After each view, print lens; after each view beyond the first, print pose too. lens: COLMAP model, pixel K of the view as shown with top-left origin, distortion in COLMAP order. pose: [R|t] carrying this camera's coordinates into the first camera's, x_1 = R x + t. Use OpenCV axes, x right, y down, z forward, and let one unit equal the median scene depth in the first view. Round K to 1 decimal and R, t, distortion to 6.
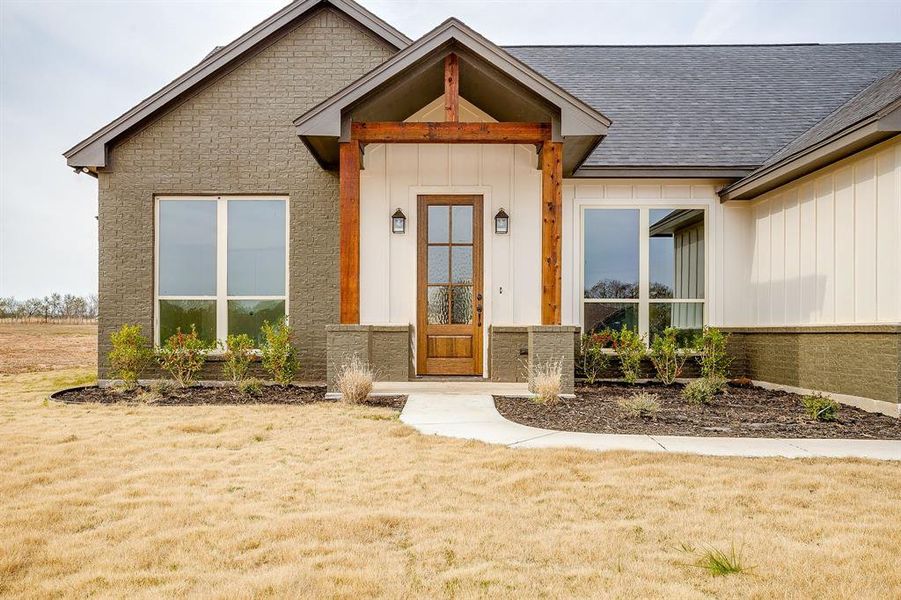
lens RADIAL K [[750.1, 0, 420.8], [0, 750.1, 323.9], [0, 0, 1]] dist [0.014902, 0.006227]
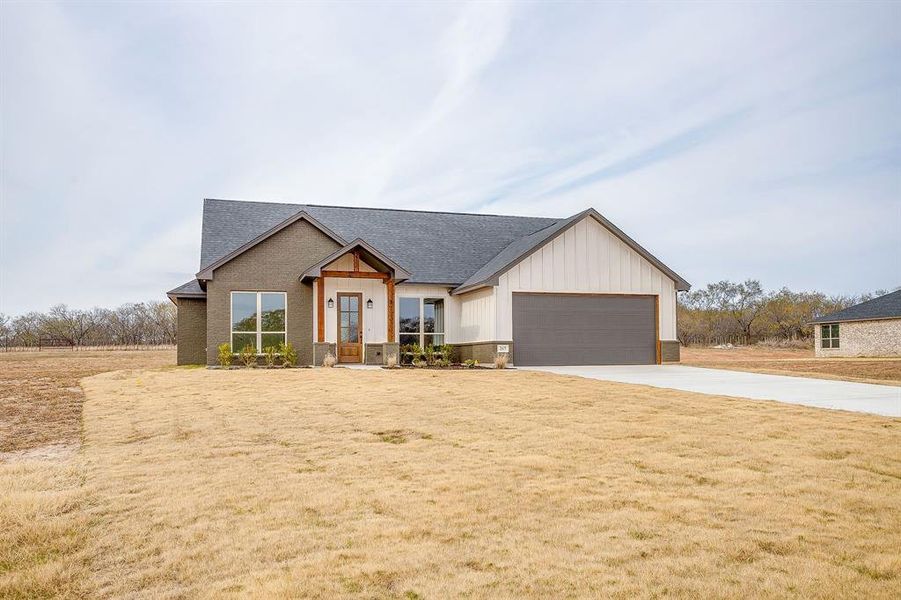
lens RADIAL K [[717.9, 0, 450.0], [0, 717.9, 325.0], [0, 0, 1]] dist [-0.005338, 0.001209]
pose [[0.946435, 0.002546, 0.322885, -0.433262], [0.009463, 0.999321, -0.035620, 0.030779], [-0.322757, 0.036768, 0.945768, -1.450485]]
